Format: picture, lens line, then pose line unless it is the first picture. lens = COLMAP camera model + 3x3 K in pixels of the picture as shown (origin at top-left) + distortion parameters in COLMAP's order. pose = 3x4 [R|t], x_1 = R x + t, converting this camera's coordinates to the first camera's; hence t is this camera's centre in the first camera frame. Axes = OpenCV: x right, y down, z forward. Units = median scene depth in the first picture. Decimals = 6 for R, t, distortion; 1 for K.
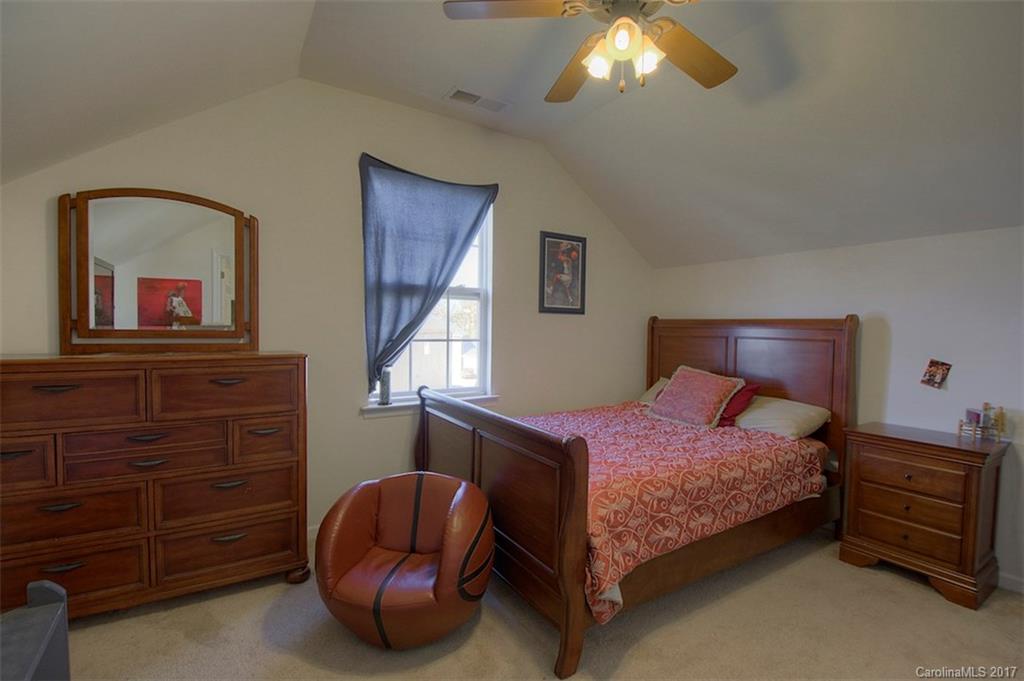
lens RADIAL K [[448.6, 0, 512.0], [0, 448.6, 340.5], [0, 0, 1]] dist [0.022521, -0.018938]
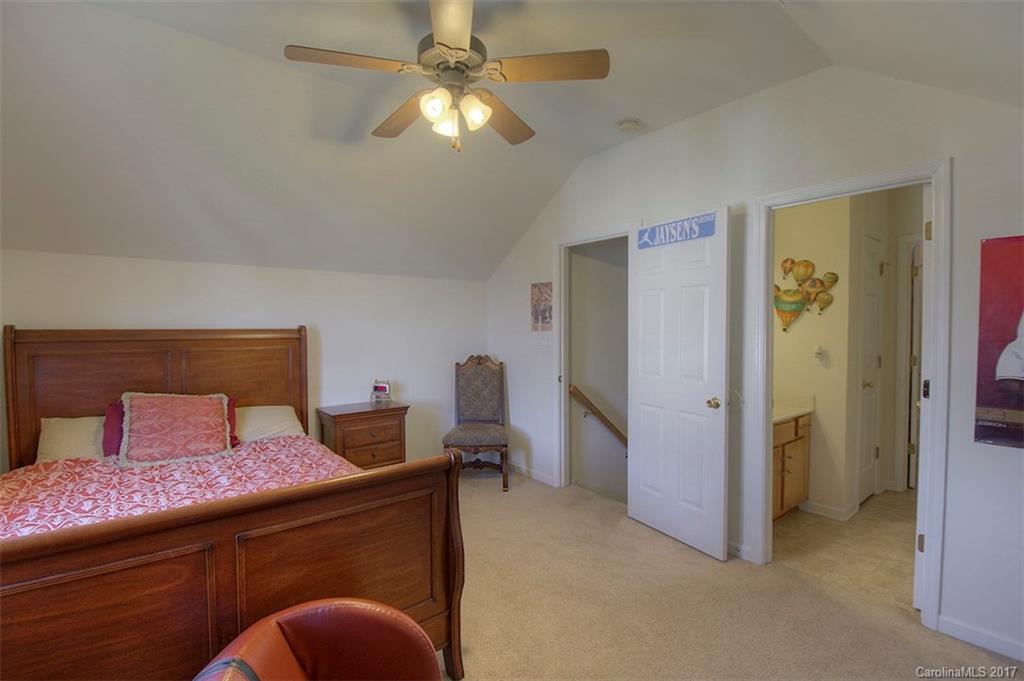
lens RADIAL K [[448.6, 0, 512.0], [0, 448.6, 340.5], [0, 0, 1]] dist [0.022521, -0.018938]
pose [[-0.057070, -0.055550, 0.996824, -0.555107], [0.026726, 0.998008, 0.057146, -0.077871], [-0.998012, 0.029902, -0.055472, 0.523581]]
